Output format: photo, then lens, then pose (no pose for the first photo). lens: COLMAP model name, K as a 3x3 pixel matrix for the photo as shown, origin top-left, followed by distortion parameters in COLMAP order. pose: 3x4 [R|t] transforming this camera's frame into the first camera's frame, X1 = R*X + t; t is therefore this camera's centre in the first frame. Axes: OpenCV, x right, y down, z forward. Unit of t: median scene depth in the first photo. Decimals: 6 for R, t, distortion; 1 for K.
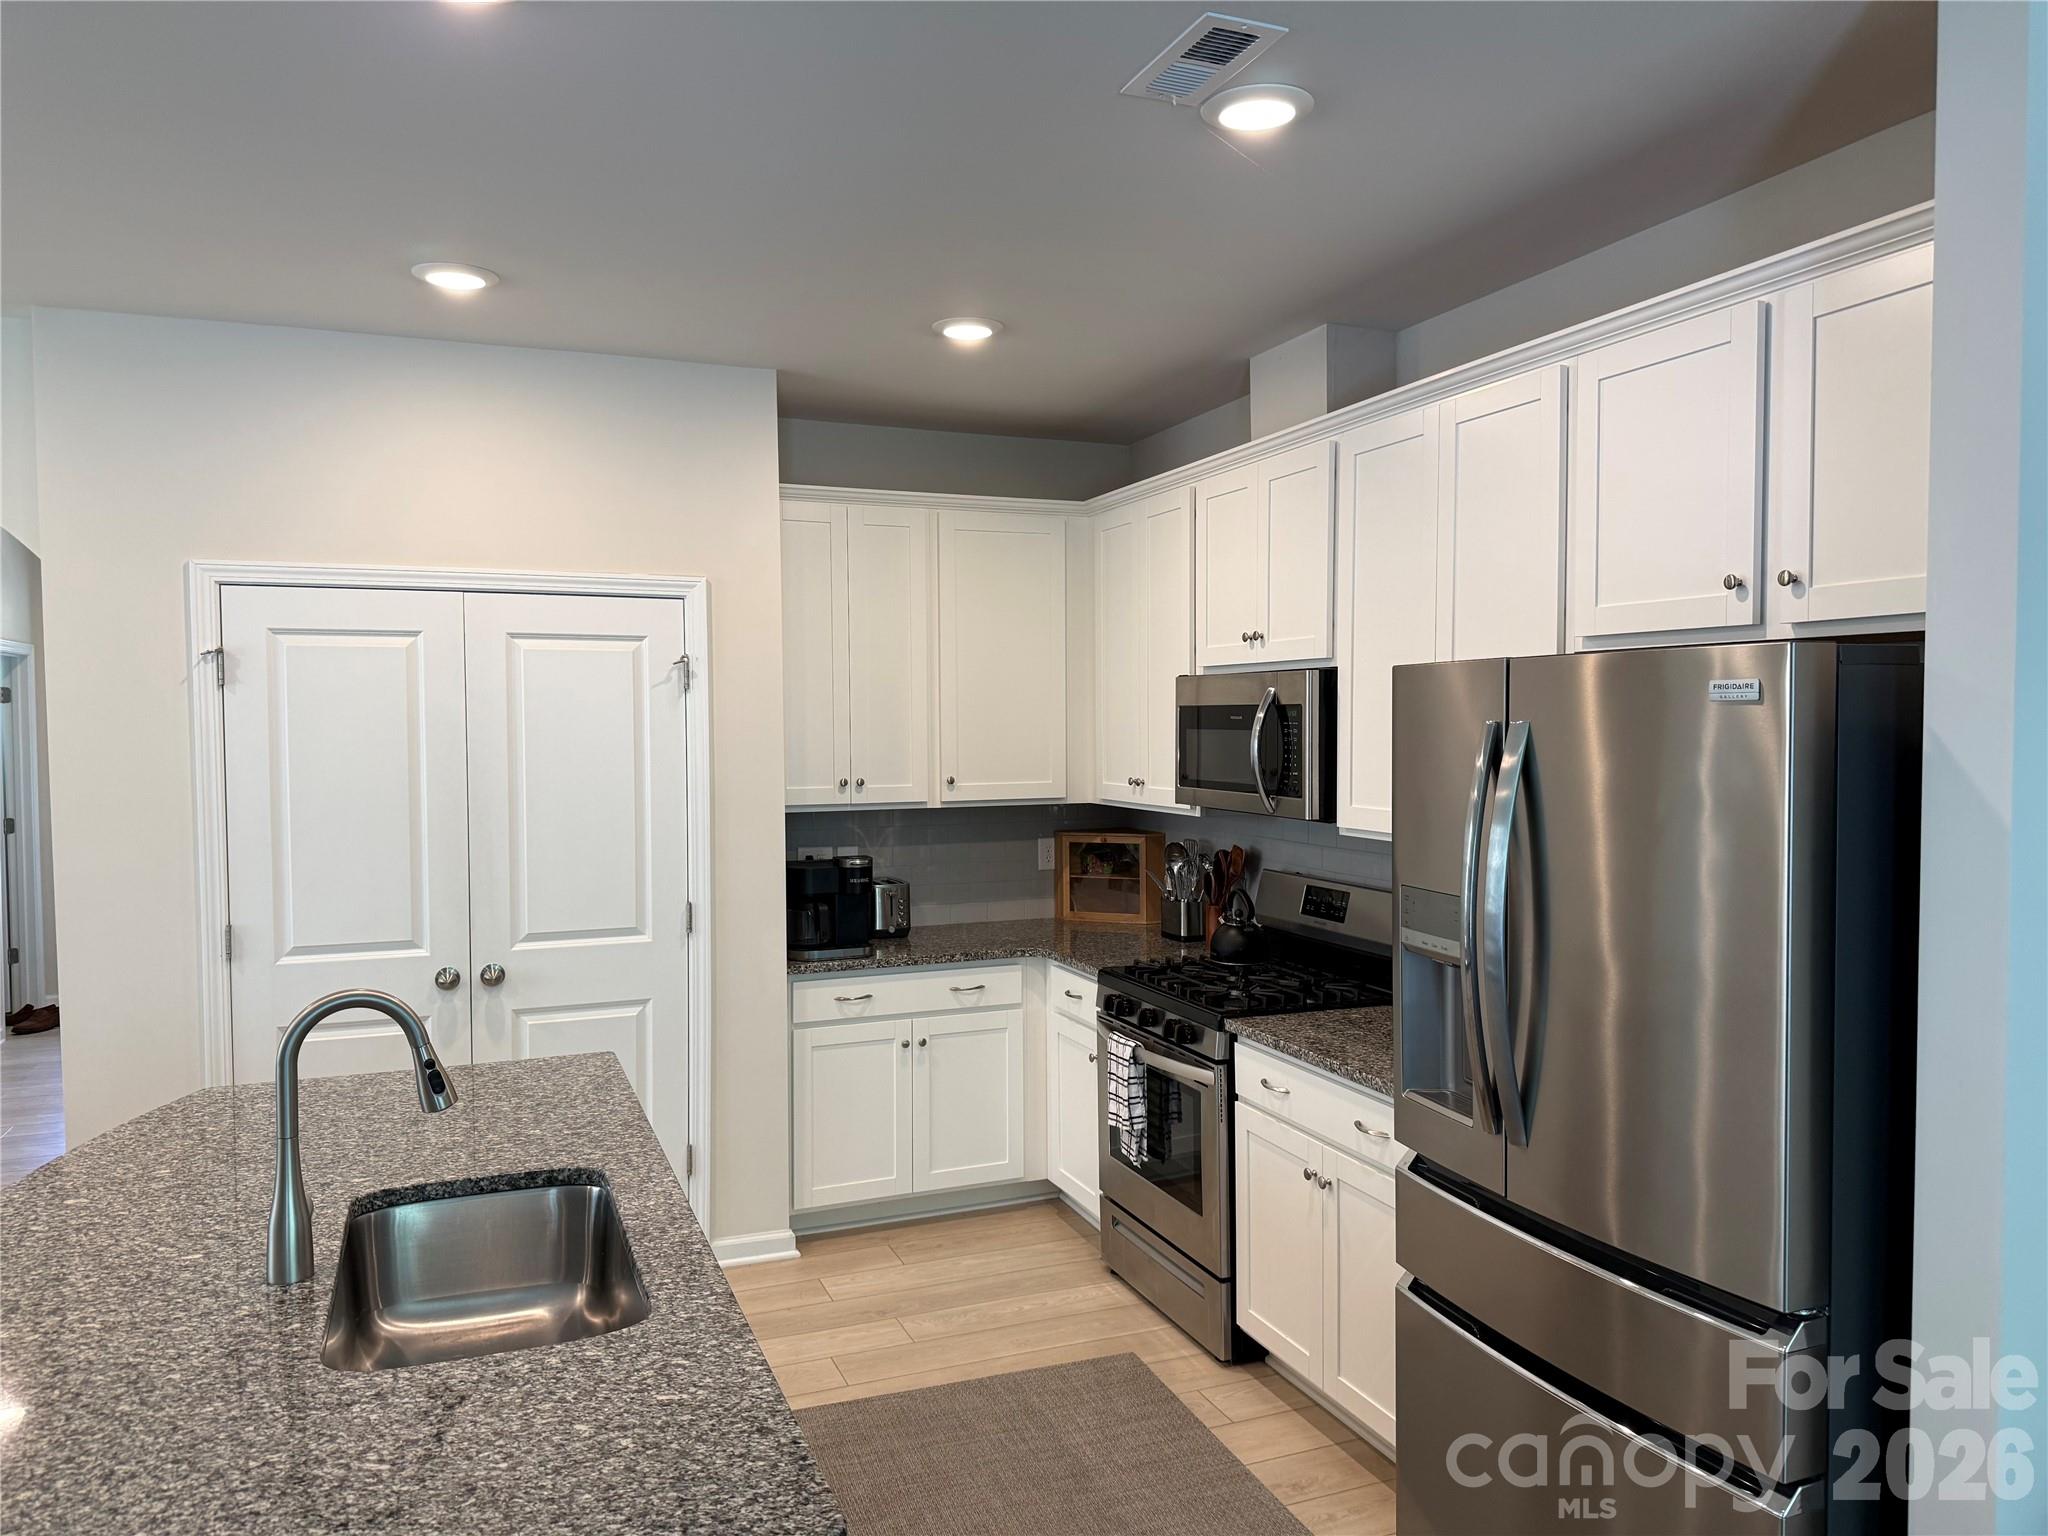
lens RADIAL K [[1461.7, 0, 1024.0], [0, 1461.7, 768.0], [0, 0, 1]] dist [0.084567, -0.102305]
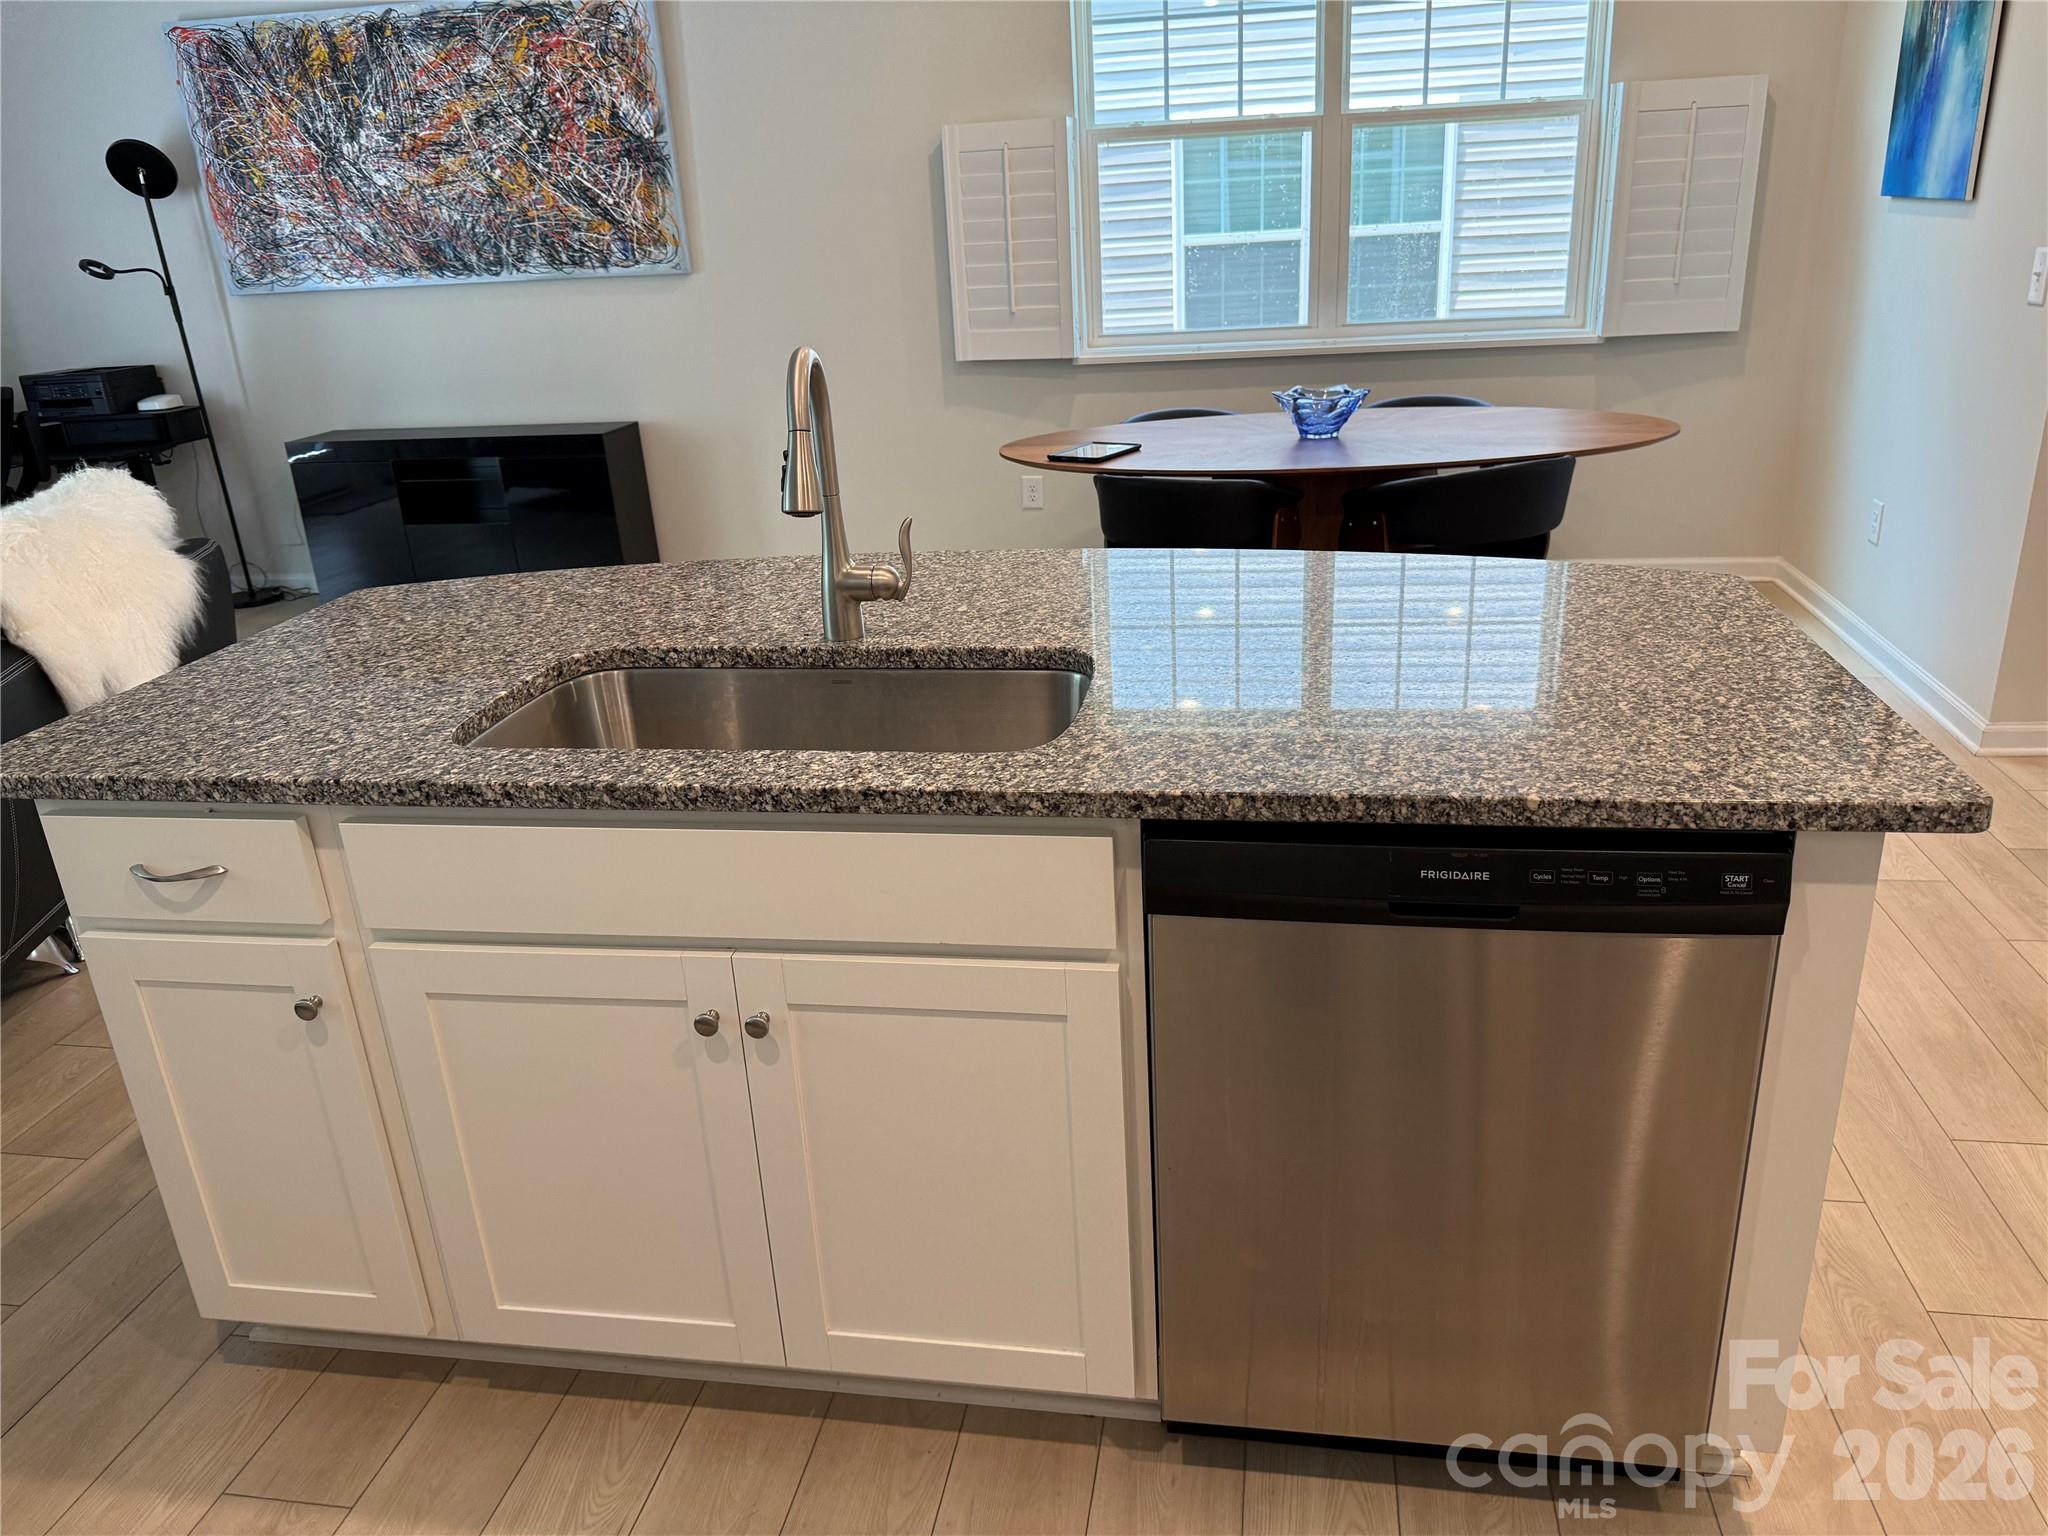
lens RADIAL K [[1461.7, 0, 1024.0], [0, 1461.7, 768.0], [0, 0, 1]] dist [0.084567, -0.102305]
pose [[-0.526155, 0.340239, -0.779357, 0.125999], [0.027705, 0.922844, 0.384176, 0.024161], [0.849937, 0.180544, -0.494986, 0.823207]]
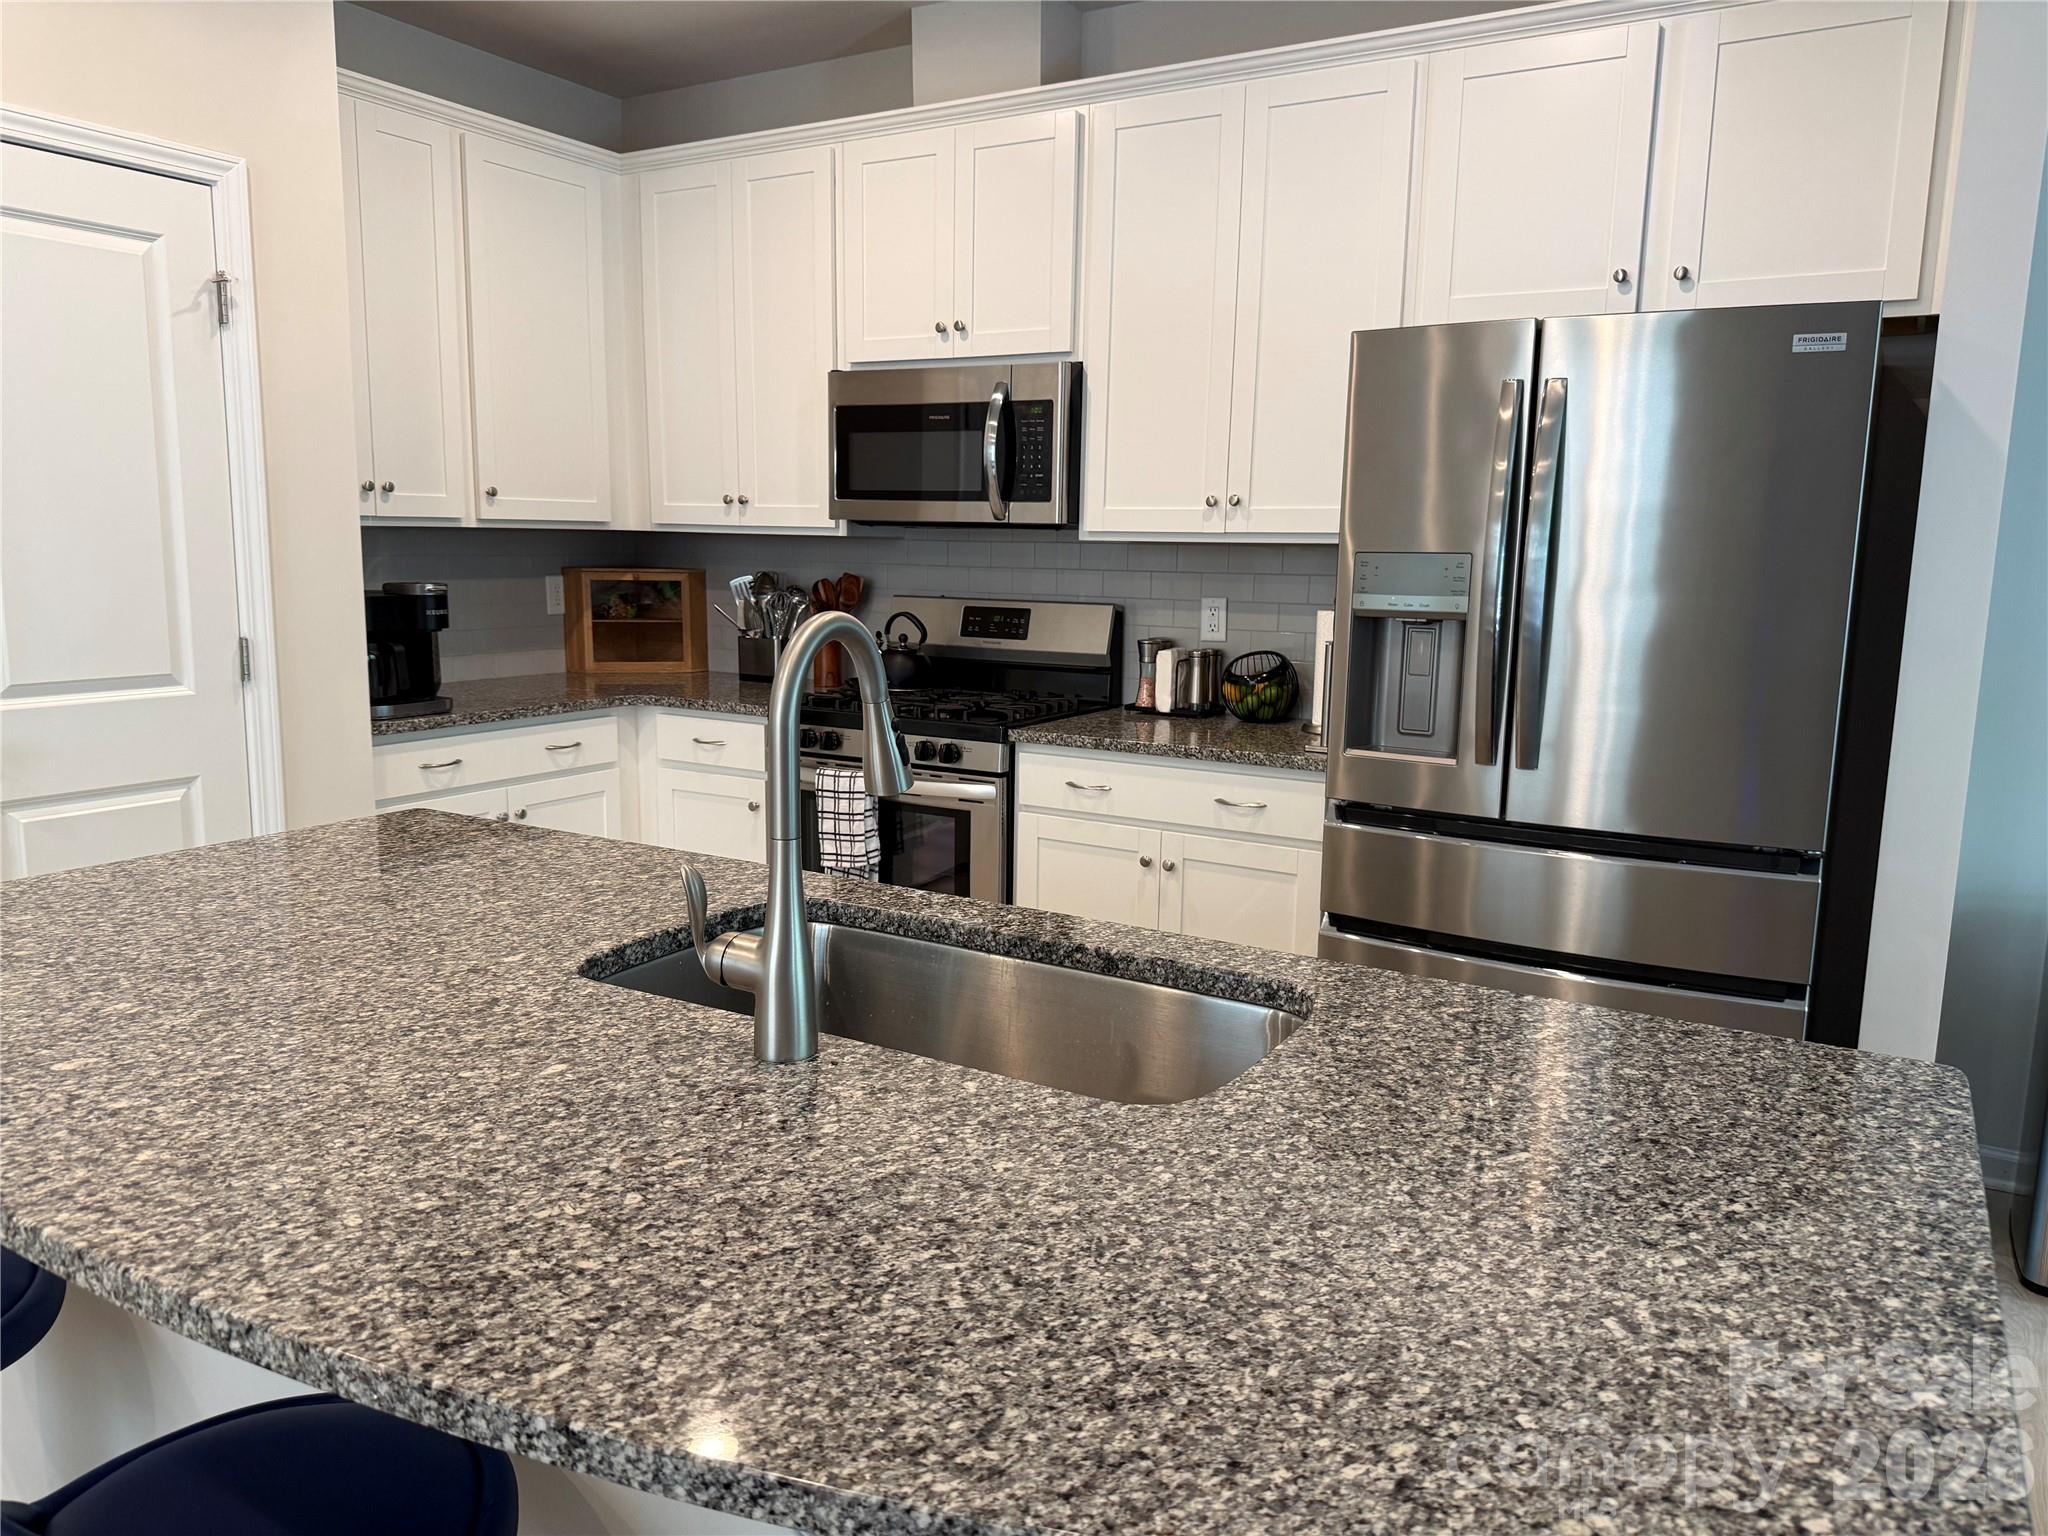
lens RADIAL K [[1461.7, 0, 1024.0], [0, 1461.7, 768.0], [0, 0, 1]] dist [0.084567, -0.102305]
pose [[0.787752, -0.077697, 0.611073, -0.406119], [0.001201, 0.992205, 0.124609, 0.070946], [-0.615992, -0.097427, 0.781705, 0.226464]]
